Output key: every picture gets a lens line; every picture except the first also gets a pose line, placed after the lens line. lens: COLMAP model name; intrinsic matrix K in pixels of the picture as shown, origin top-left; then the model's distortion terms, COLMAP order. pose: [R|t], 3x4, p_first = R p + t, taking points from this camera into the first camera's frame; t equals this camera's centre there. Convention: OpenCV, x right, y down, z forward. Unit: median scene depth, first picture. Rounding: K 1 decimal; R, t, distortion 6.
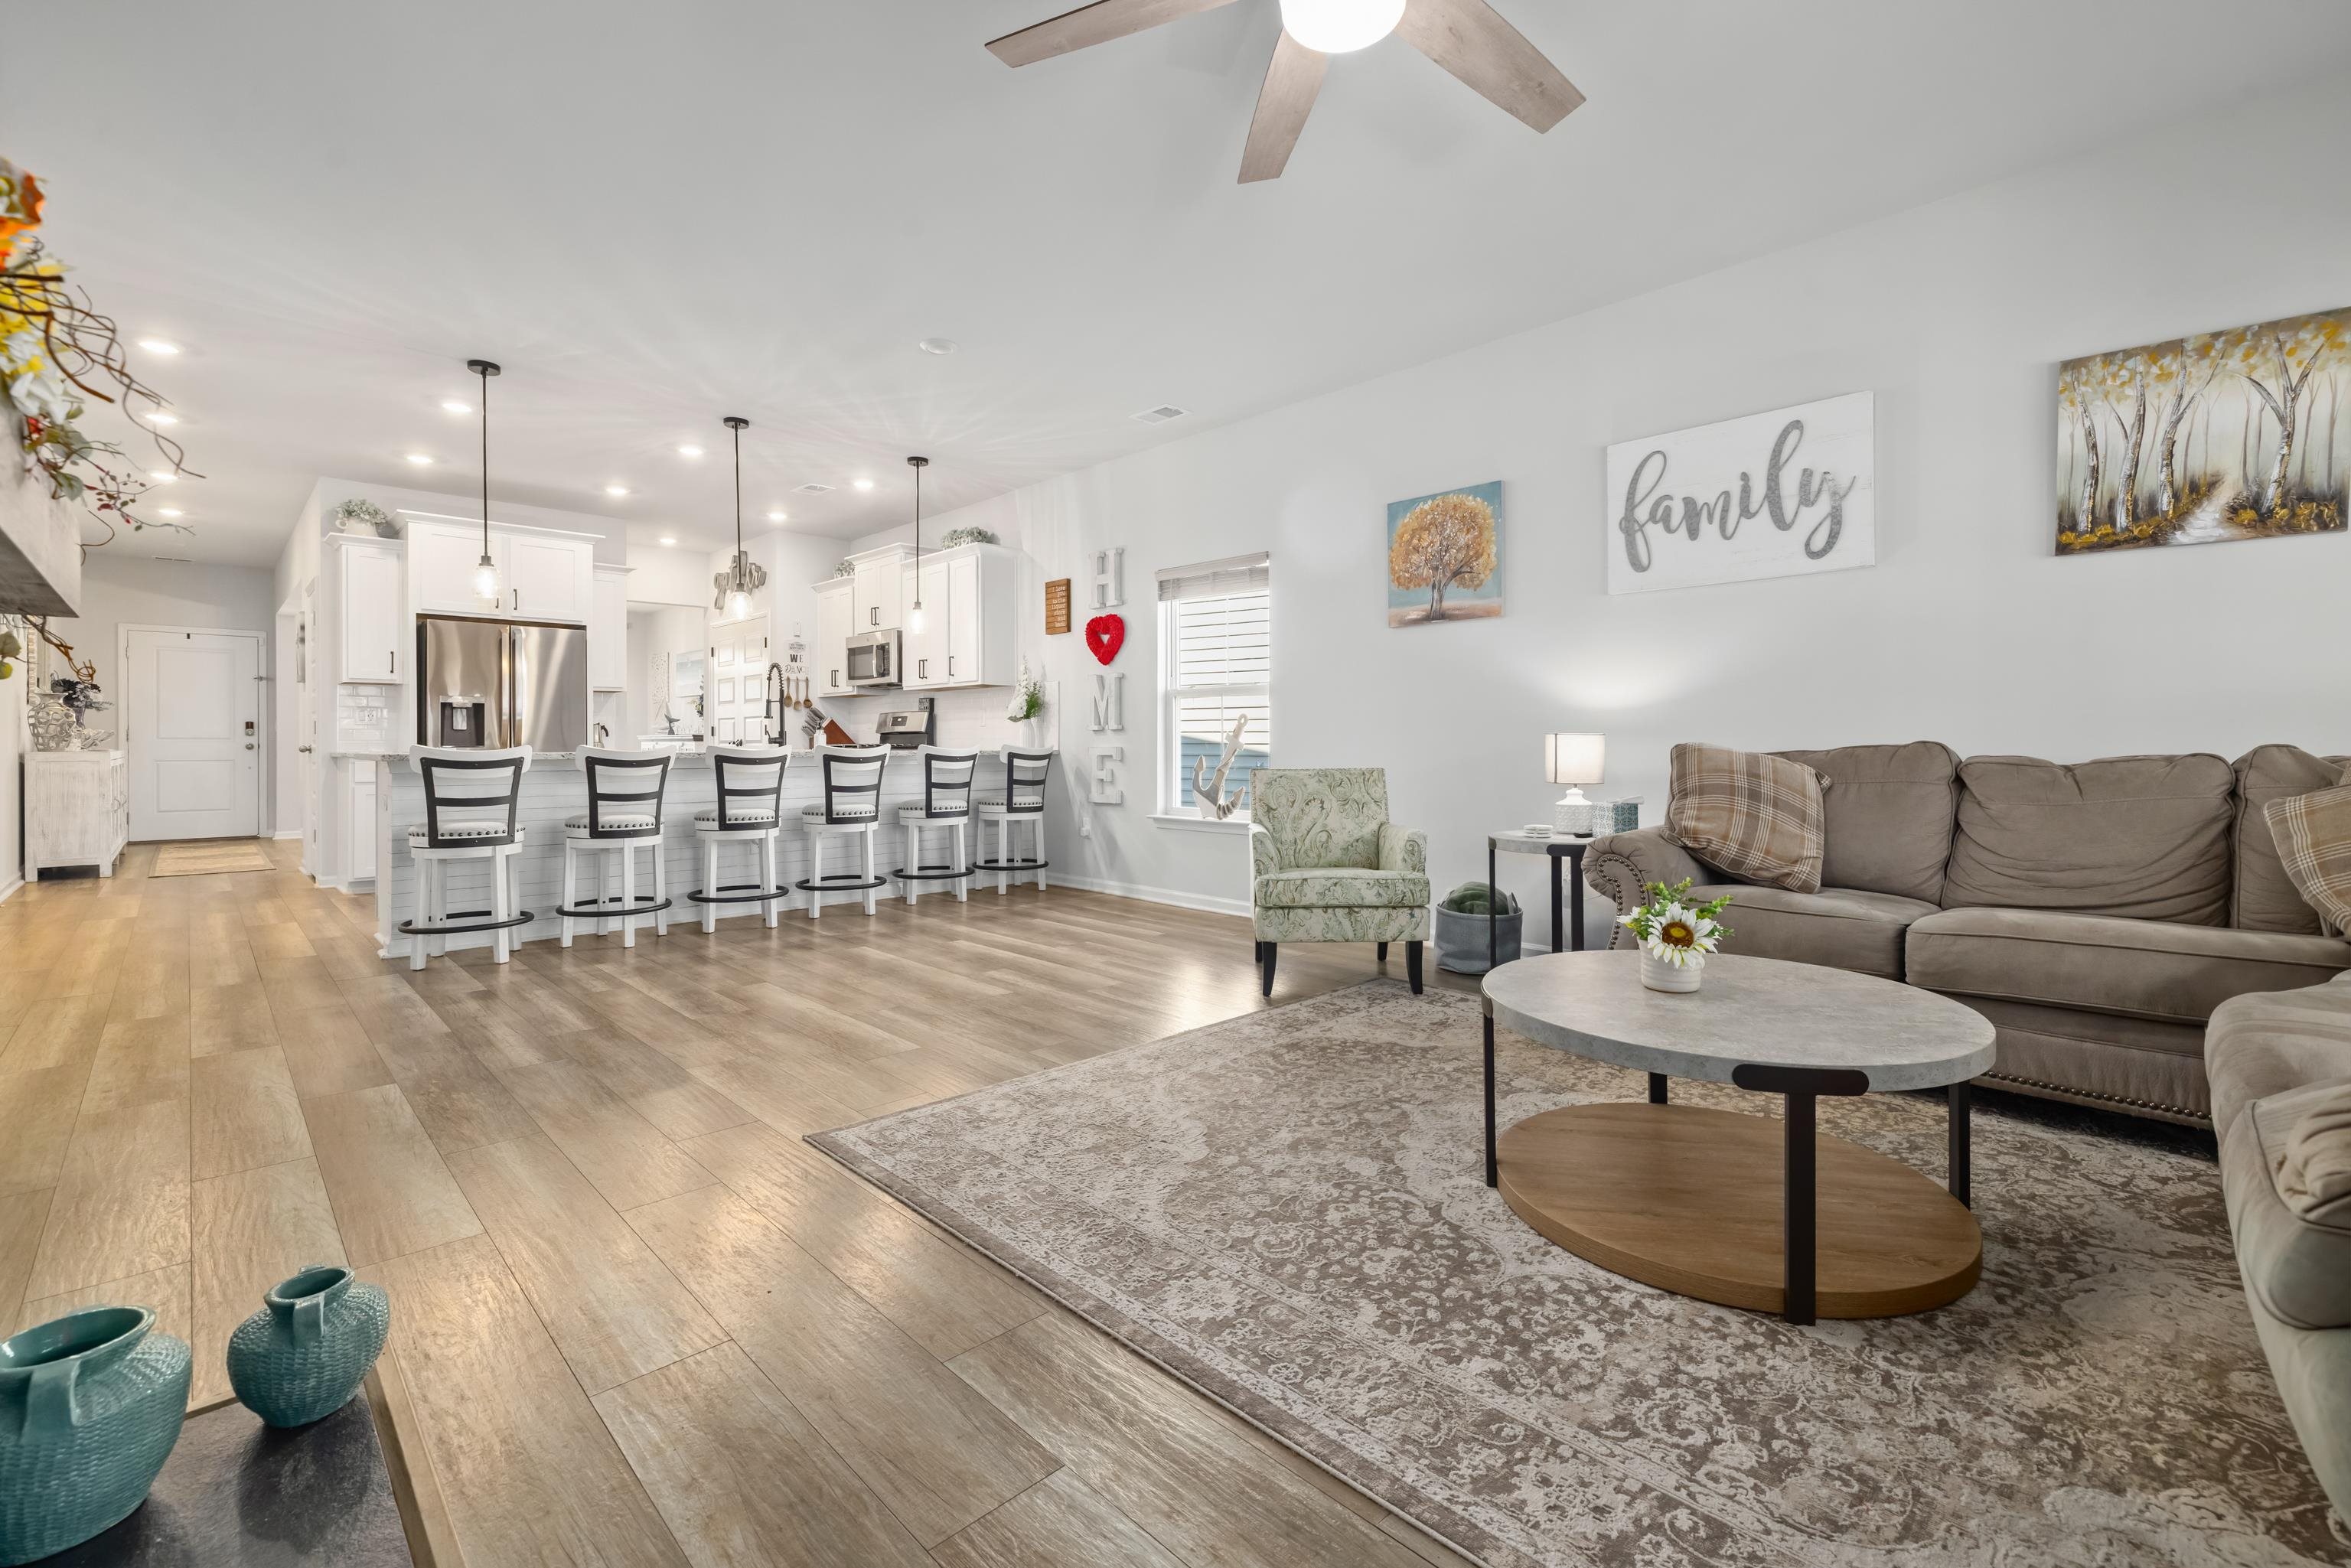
lens RADIAL K [[1002.3, 0, 1182.1], [0, 1002.3, 744.9], [0, 0, 1]] dist [0.001017, 0.000006]
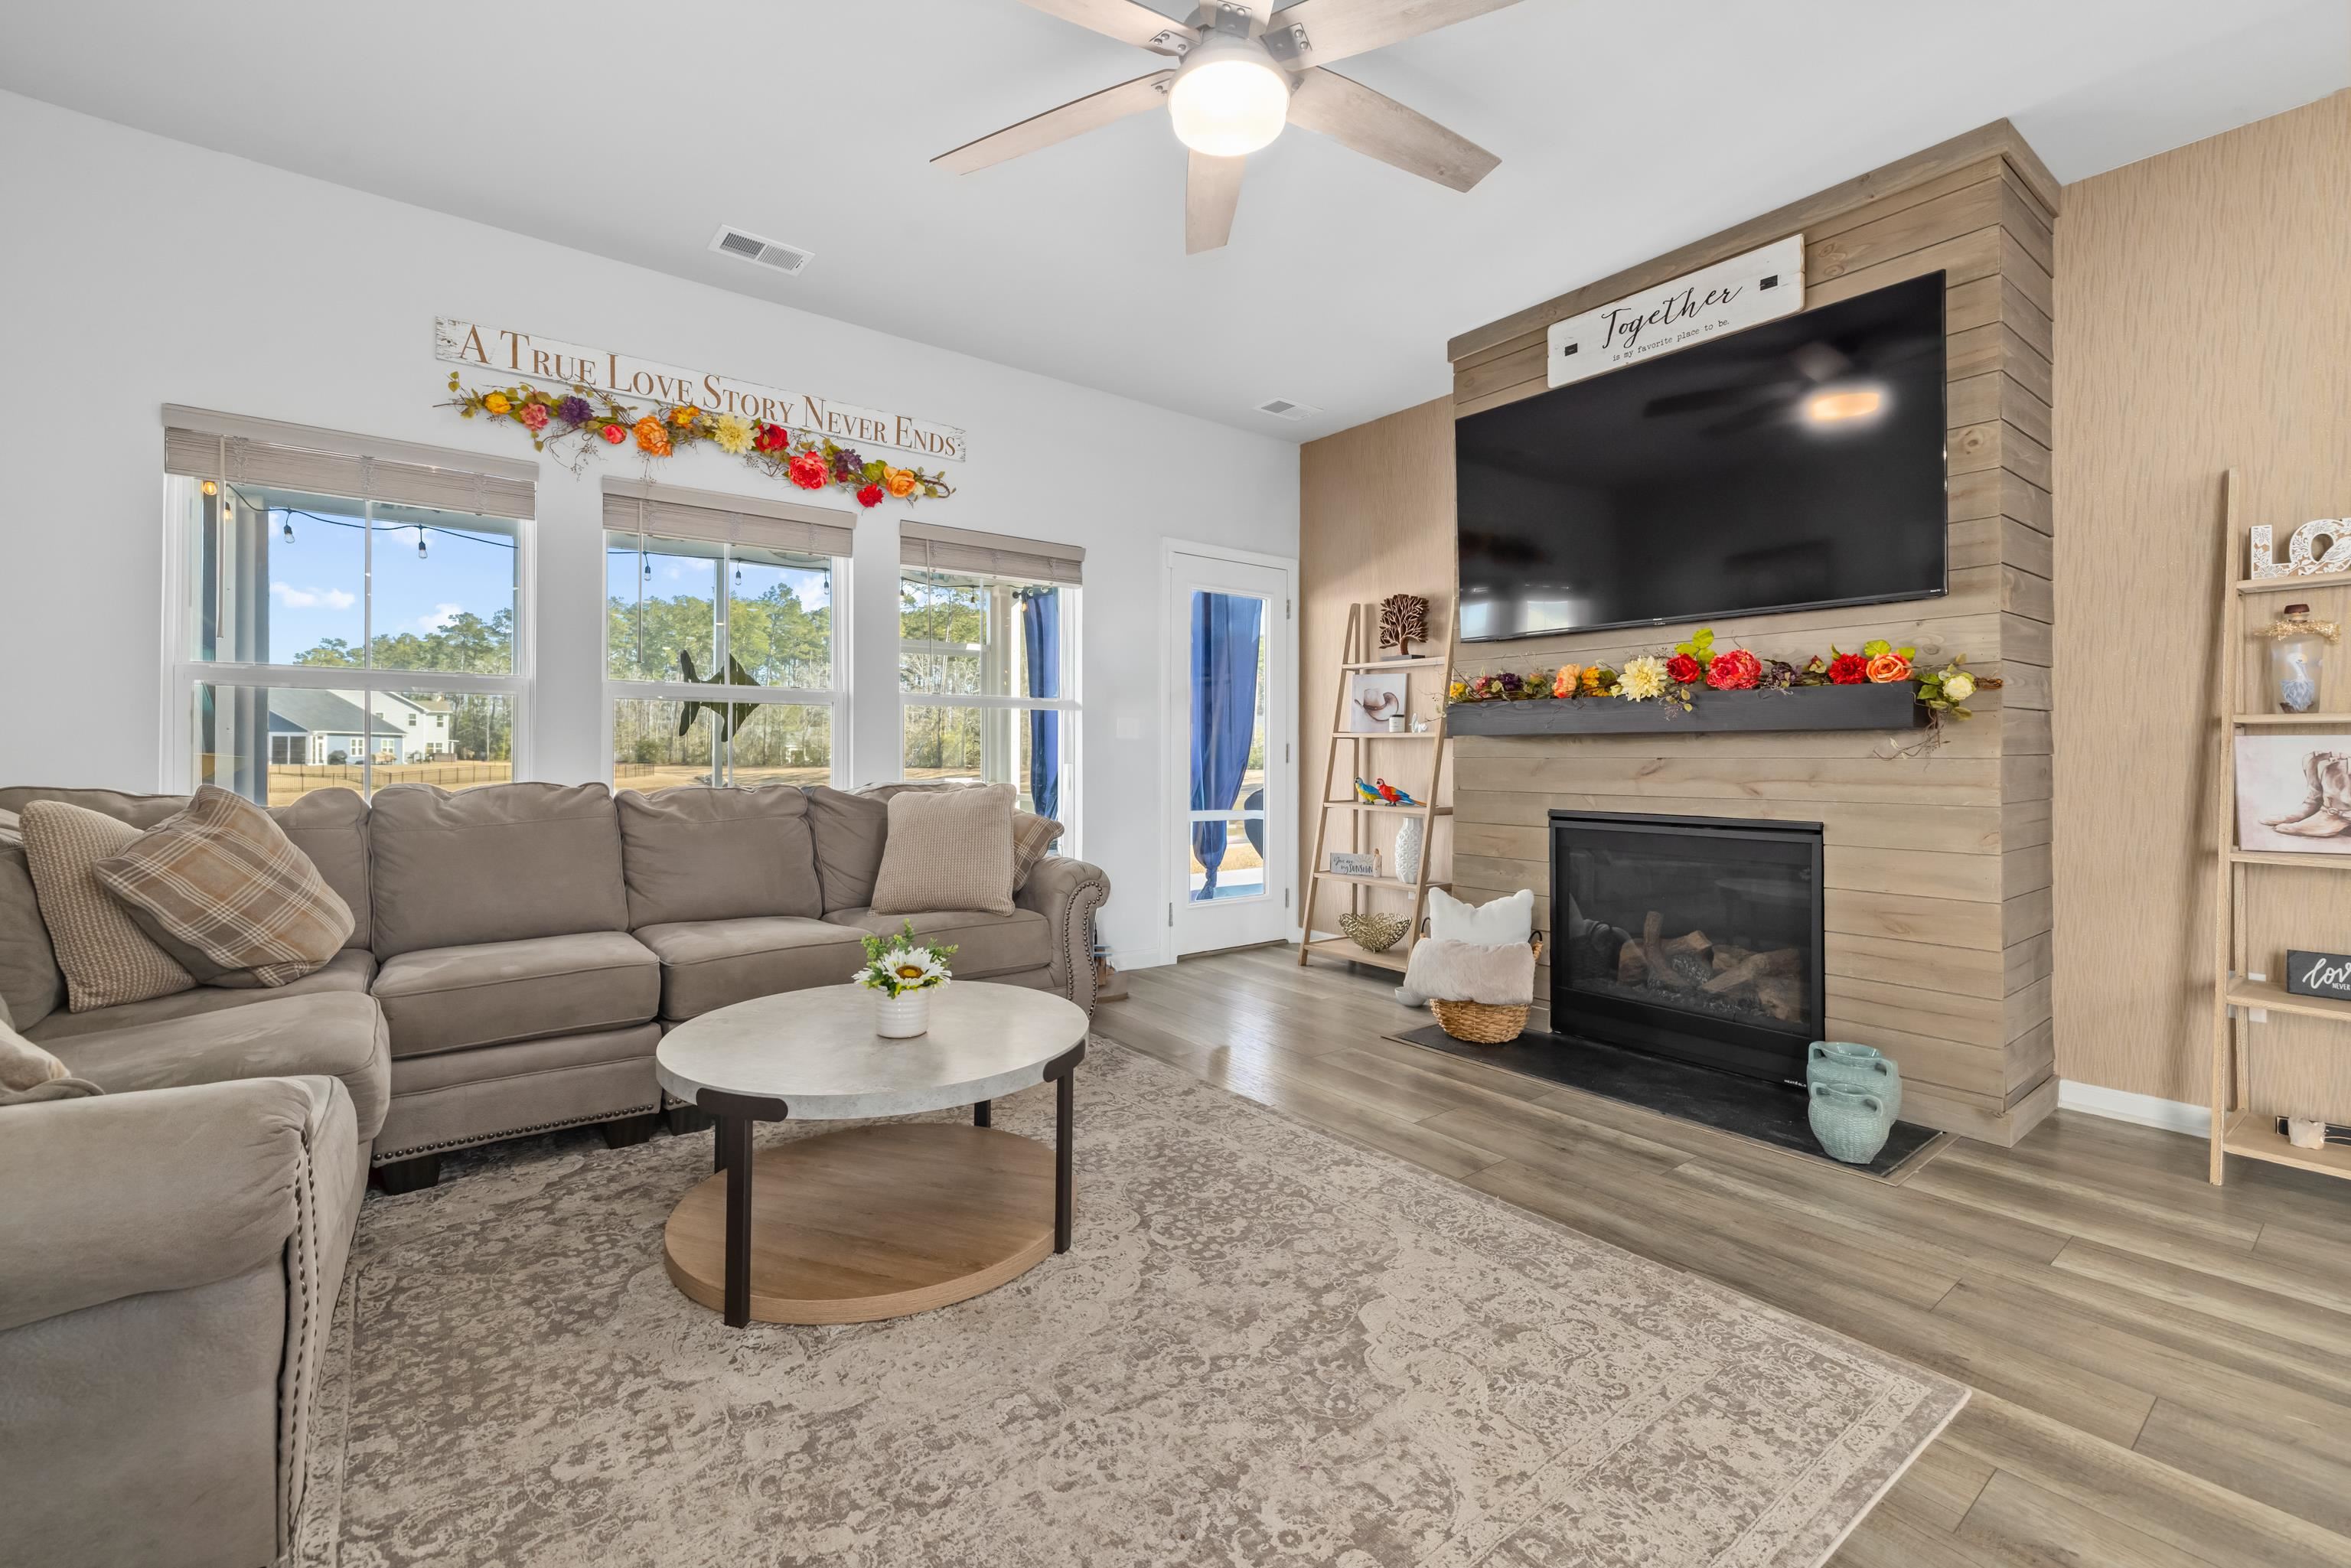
lens RADIAL K [[1002.3, 0, 1186.2], [0, 1002.3, 752.8], [0, 0, 1]] dist [0.001017, 0.000006]
pose [[-0.994368, -0.001237, 0.105972, 0.063774], [-0.001395, 0.999998, -0.001417, -0.032141], [-0.105970, -0.001557, -0.994368, 1.454542]]
